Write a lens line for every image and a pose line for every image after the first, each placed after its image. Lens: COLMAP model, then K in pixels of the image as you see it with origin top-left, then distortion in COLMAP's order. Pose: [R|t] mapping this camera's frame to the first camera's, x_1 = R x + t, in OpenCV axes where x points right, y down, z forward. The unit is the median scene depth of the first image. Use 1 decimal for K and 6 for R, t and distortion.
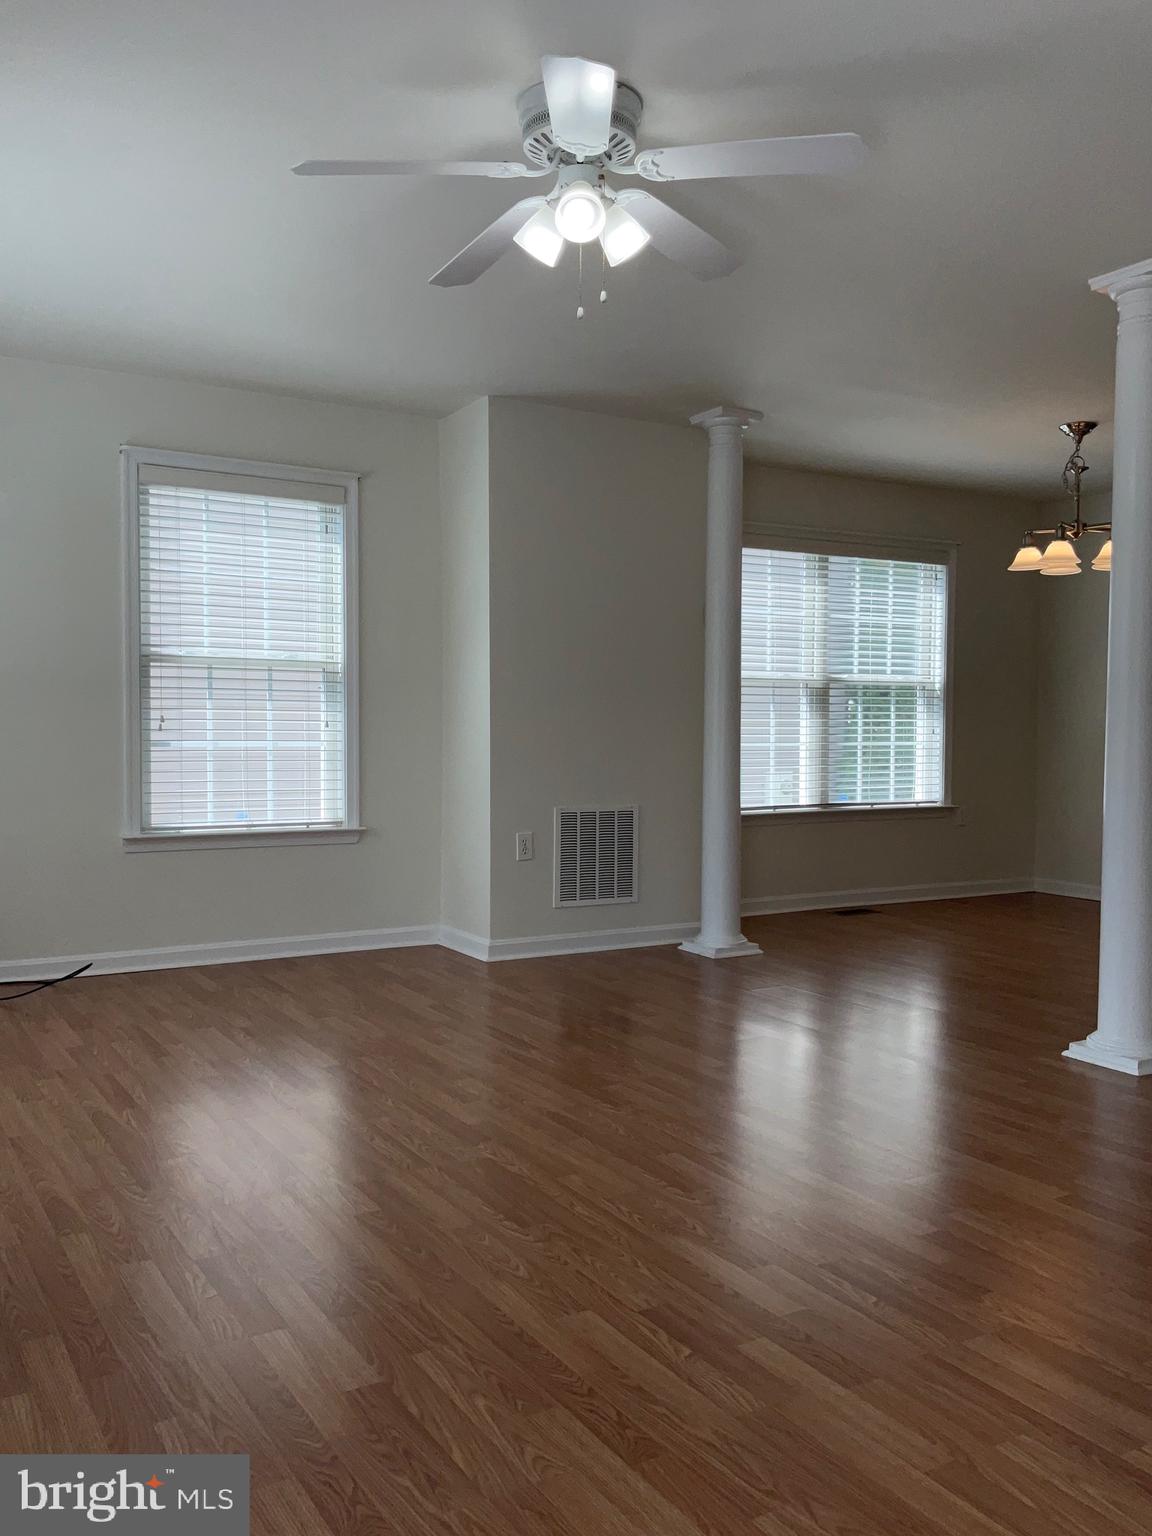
lens RADIAL K [[1276.3, 0, 576.5], [0, 1276.3, 764.5], [0, 0, 1]] dist [0.068538, -0.086629]
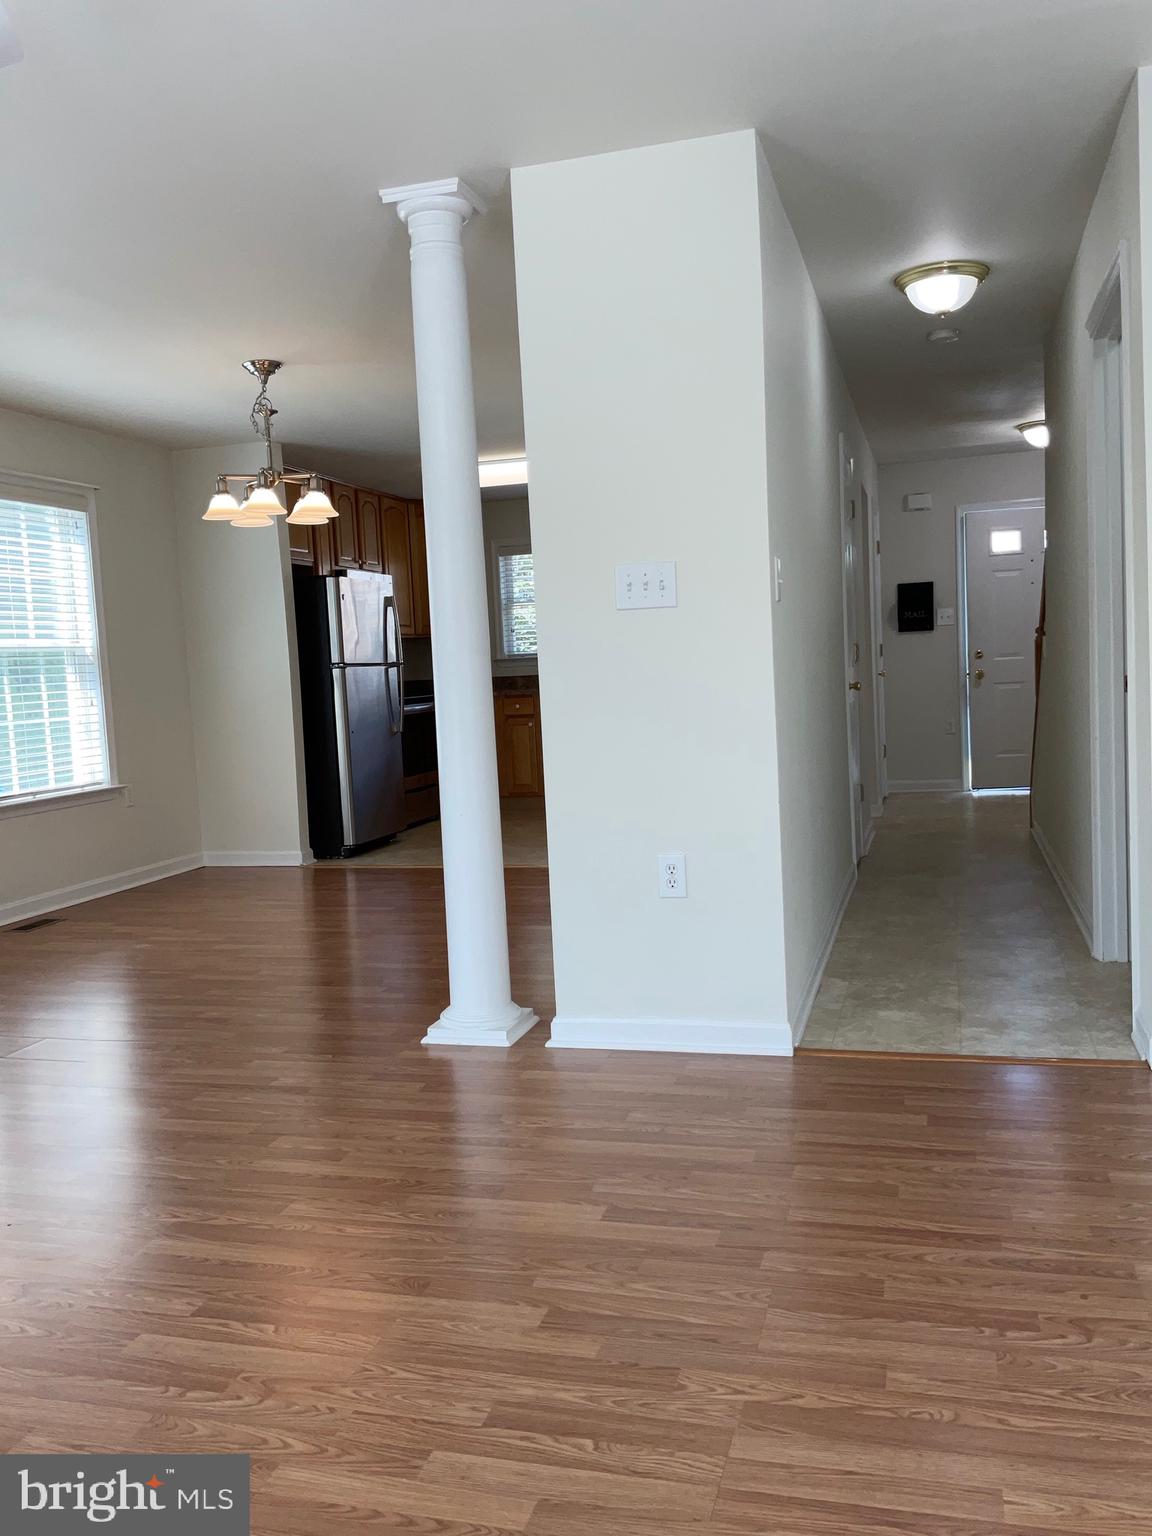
lens RADIAL K [[1276.3, 0, 578.4], [0, 1276.3, 771.7], [0, 0, 1]] dist [0.068538, -0.086629]
pose [[0.730087, -0.096745, 0.676471, -0.077879], [0.073575, 0.995302, 0.062937, -0.010100], [-0.679382, 0.003822, 0.733775, 0.132525]]
